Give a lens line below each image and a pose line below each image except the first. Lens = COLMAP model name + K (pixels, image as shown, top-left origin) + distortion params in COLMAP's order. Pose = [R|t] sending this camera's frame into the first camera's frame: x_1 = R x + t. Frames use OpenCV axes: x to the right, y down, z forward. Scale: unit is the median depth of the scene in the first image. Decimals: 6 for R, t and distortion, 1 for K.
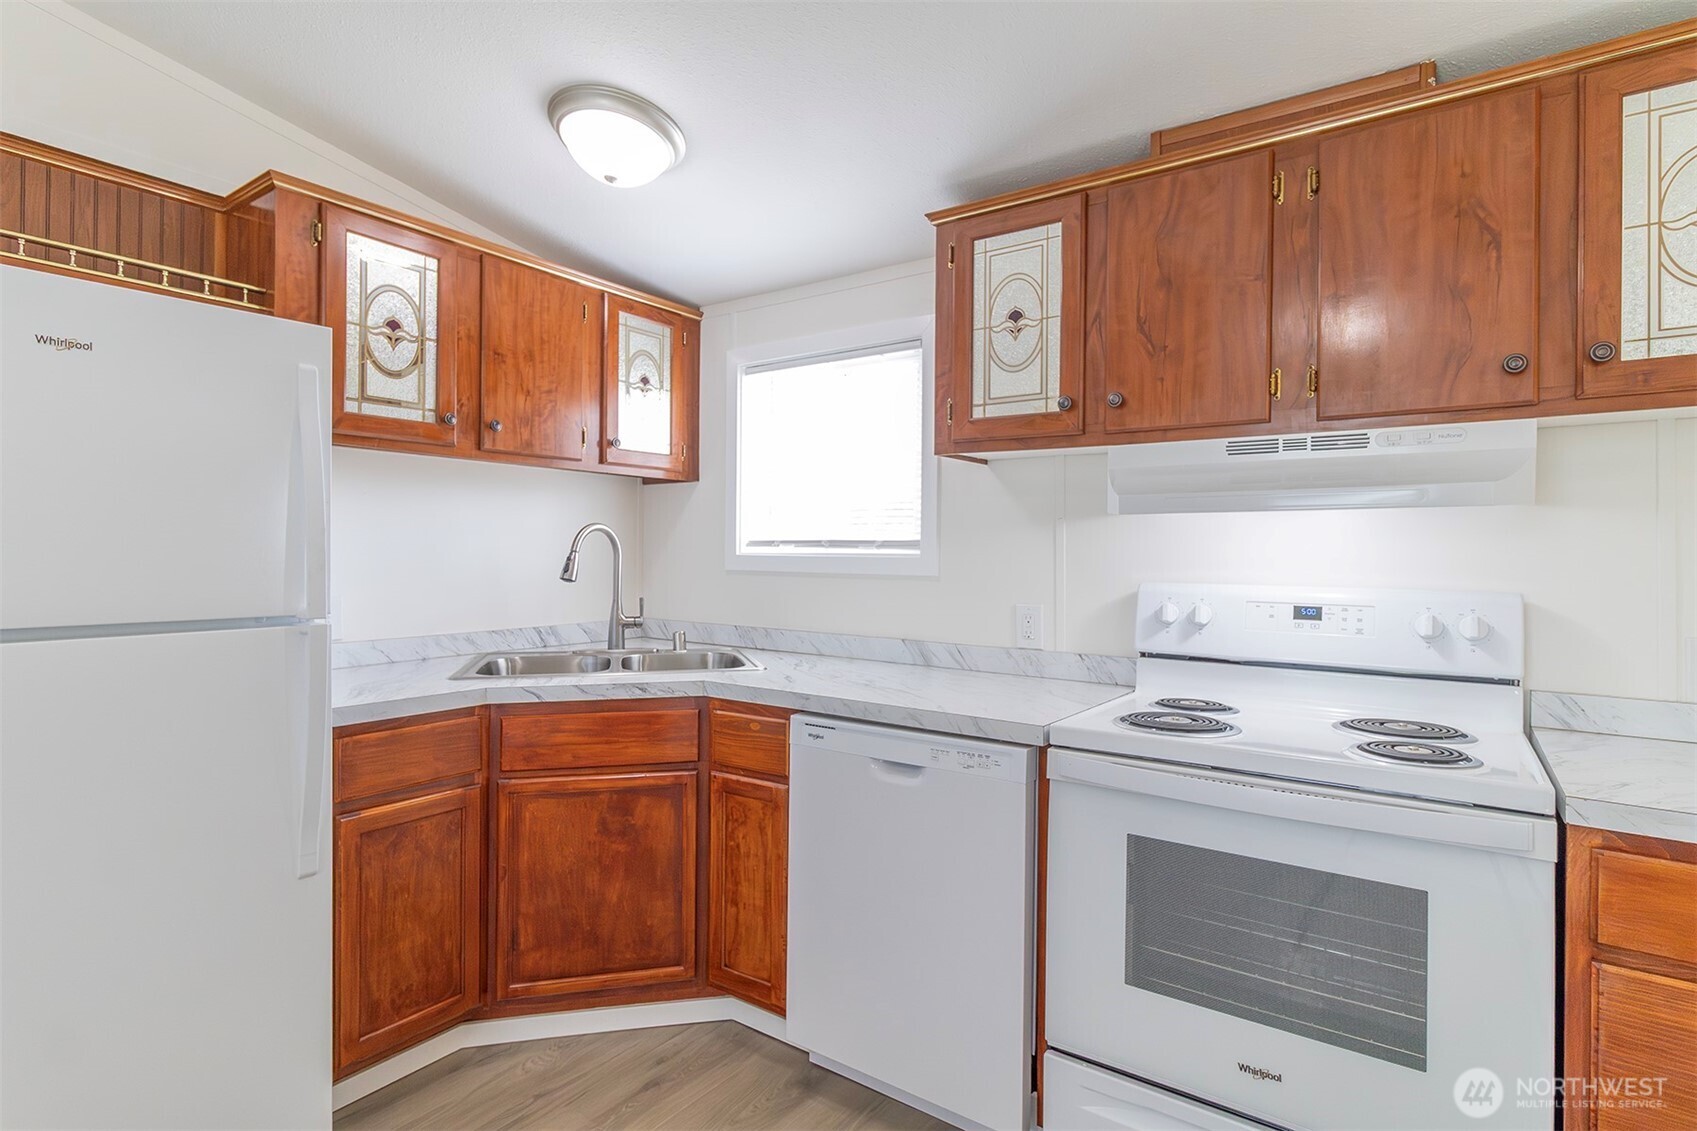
lens RADIAL K [[838.3, 0, 844.8], [0, 838.3, 544.0], [0, 0, 1]] dist [-0.000701, -0.002969]
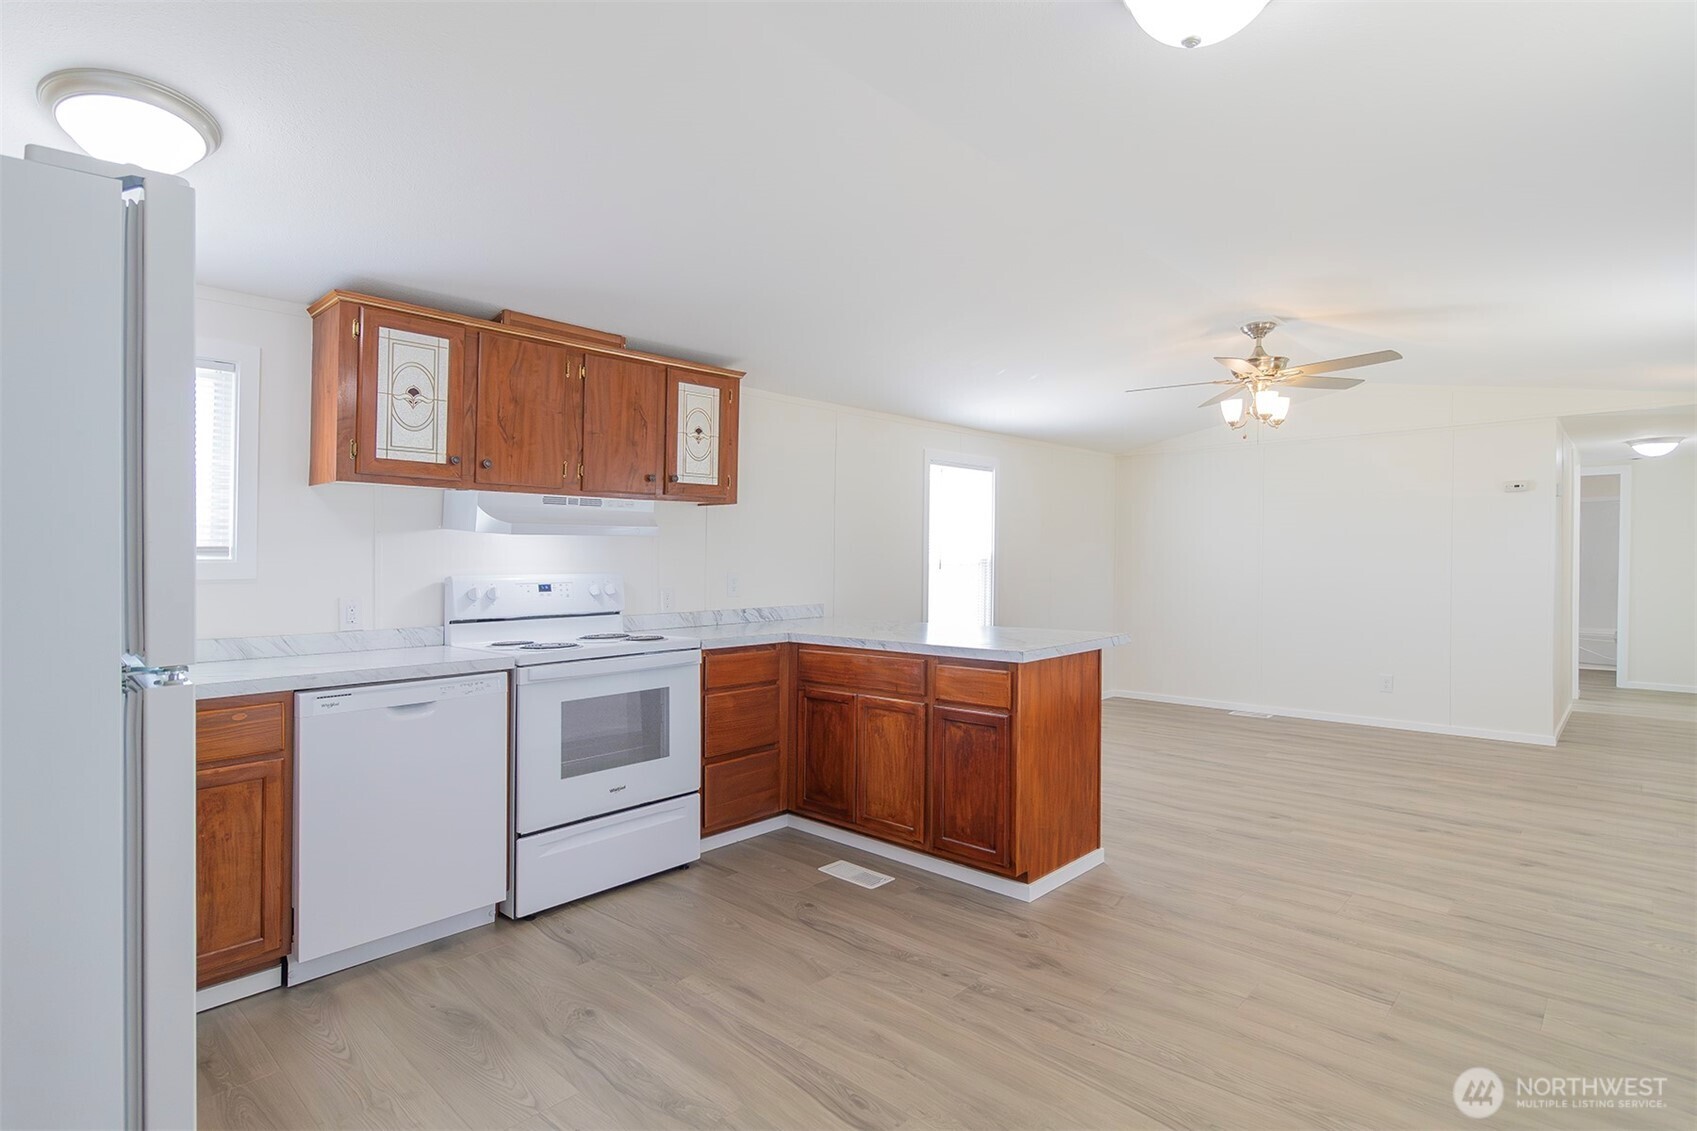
lens RADIAL K [[838.3, 0, 853.9], [0, 838.3, 573.9], [0, 0, 1]] dist [-0.000701, -0.002969]
pose [[0.141626, -0.026422, 0.989568, -1.123058], [-0.004975, 0.999612, 0.027402, -0.004079], [-0.989908, -0.008804, 0.141440, 0.049525]]
